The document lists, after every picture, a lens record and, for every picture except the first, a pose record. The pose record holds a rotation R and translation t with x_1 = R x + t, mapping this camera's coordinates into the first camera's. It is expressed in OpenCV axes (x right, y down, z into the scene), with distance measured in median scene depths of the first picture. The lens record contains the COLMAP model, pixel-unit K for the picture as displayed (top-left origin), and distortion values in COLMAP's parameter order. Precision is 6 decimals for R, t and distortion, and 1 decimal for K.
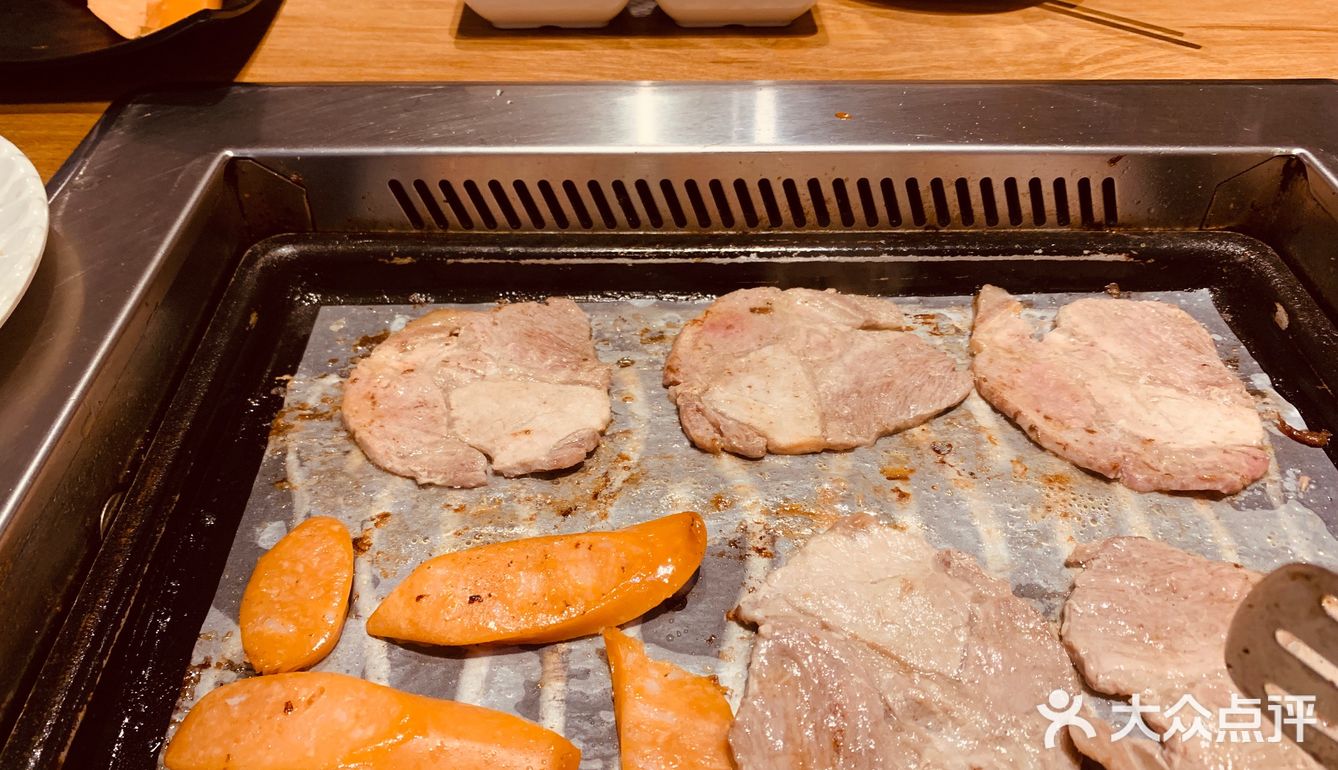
lens RADIAL K [[999.0, 0, 669.0], [0, 999.0, 385.0], [0, 0, 1]] dist [-0.006687, 0.001132]
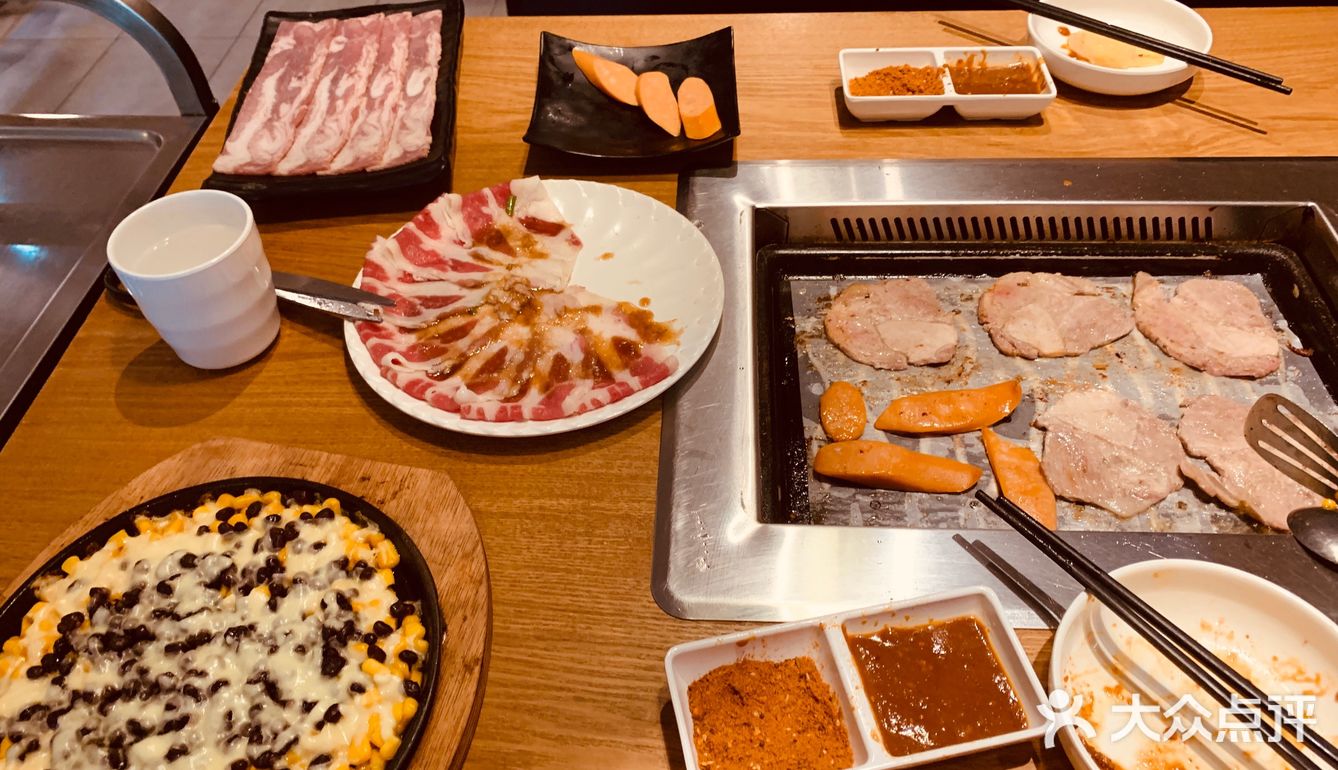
lens RADIAL K [[999.0, 0, 669.0], [0, 999.0, 385.0], [0, 0, 1]] dist [-0.006687, 0.001132]
pose [[0.997222, 0.013377, -0.073270, -0.496683], [-0.007395, 0.996661, 0.081320, -0.036398], [0.074113, -0.080552, 0.993991, -1.114981]]
